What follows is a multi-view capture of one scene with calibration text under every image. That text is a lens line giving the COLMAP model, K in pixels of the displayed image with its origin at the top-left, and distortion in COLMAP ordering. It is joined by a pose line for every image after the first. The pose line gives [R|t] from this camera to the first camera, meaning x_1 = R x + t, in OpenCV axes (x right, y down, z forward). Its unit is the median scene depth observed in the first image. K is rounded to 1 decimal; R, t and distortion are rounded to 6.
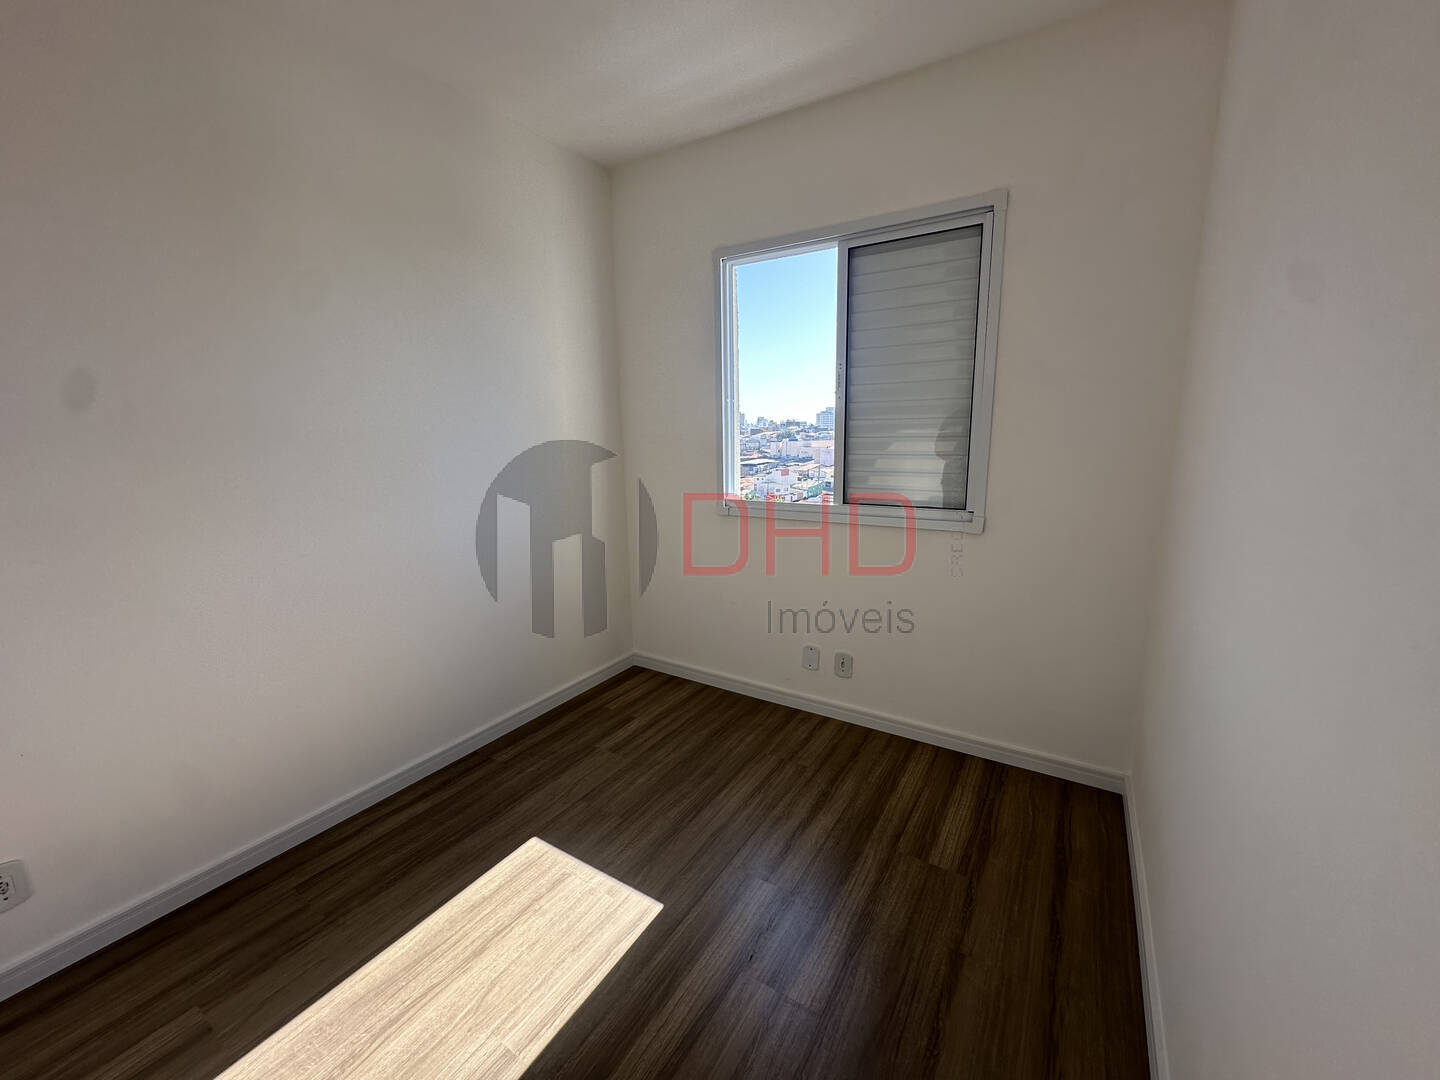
lens RADIAL K [[570.4, 0, 721.4], [0, 570.4, 545.3], [0, 0, 1]] dist [-0.007763, 0.000977]
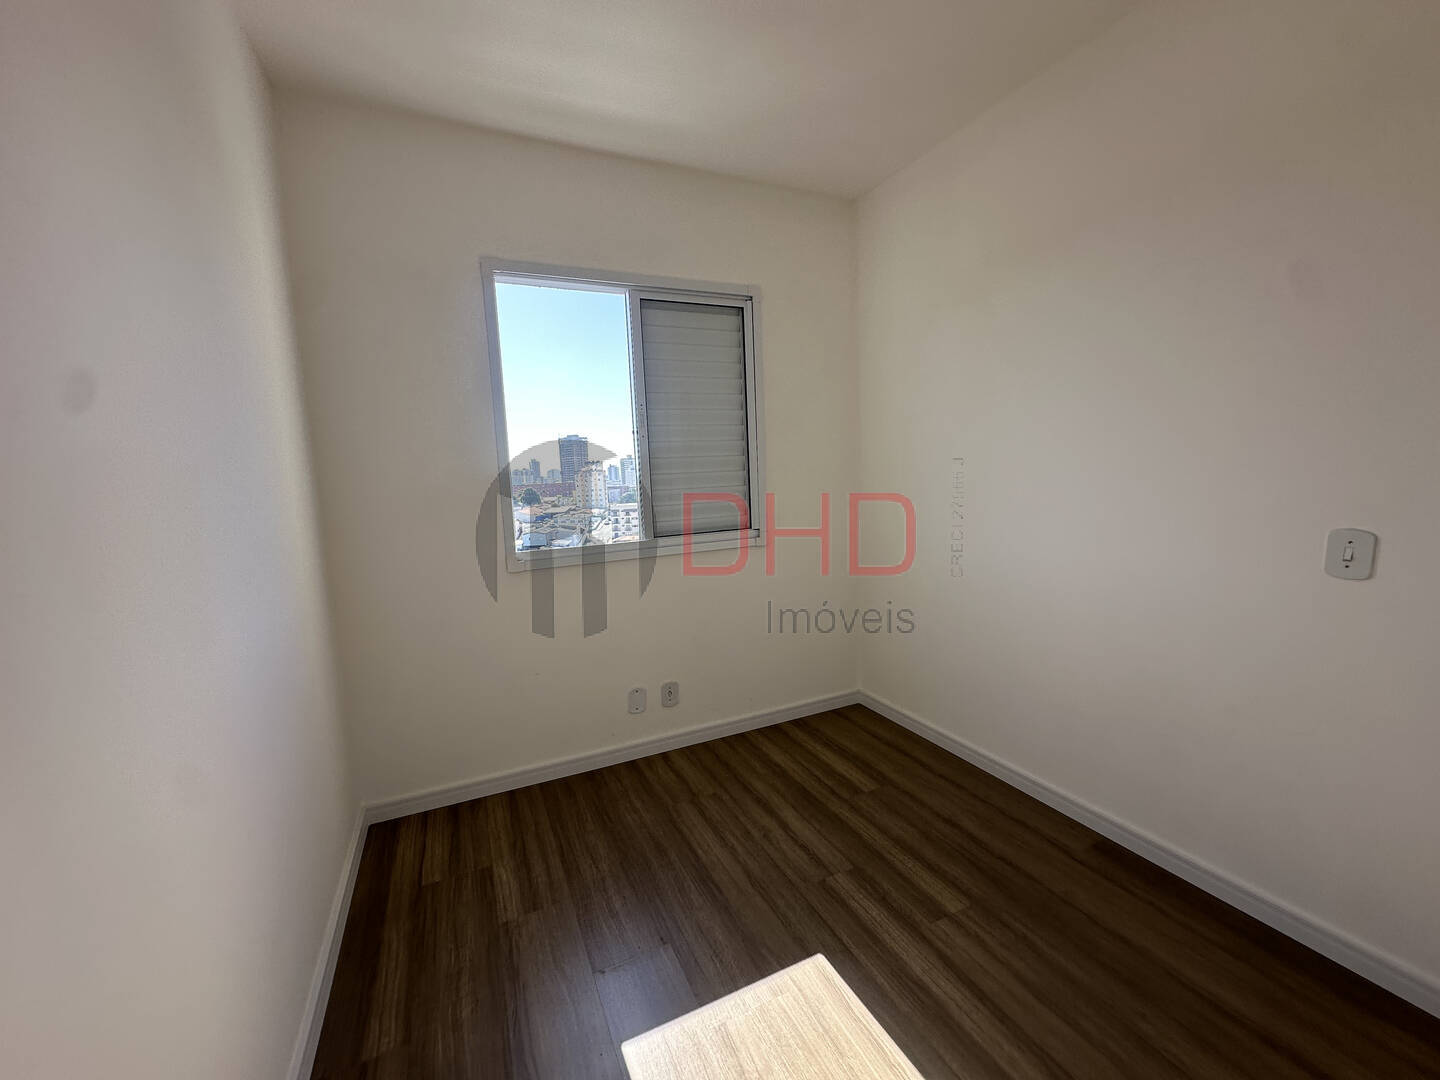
lens RADIAL K [[570.4, 0, 728.1], [0, 570.4, 539.6], [0, 0, 1]] dist [-0.007763, 0.000977]
pose [[0.543591, -0.110258, 0.832077, -0.605121], [0.197056, 0.980392, 0.001176, -0.046229], [-0.815891, 0.163326, 0.554659, 0.336349]]
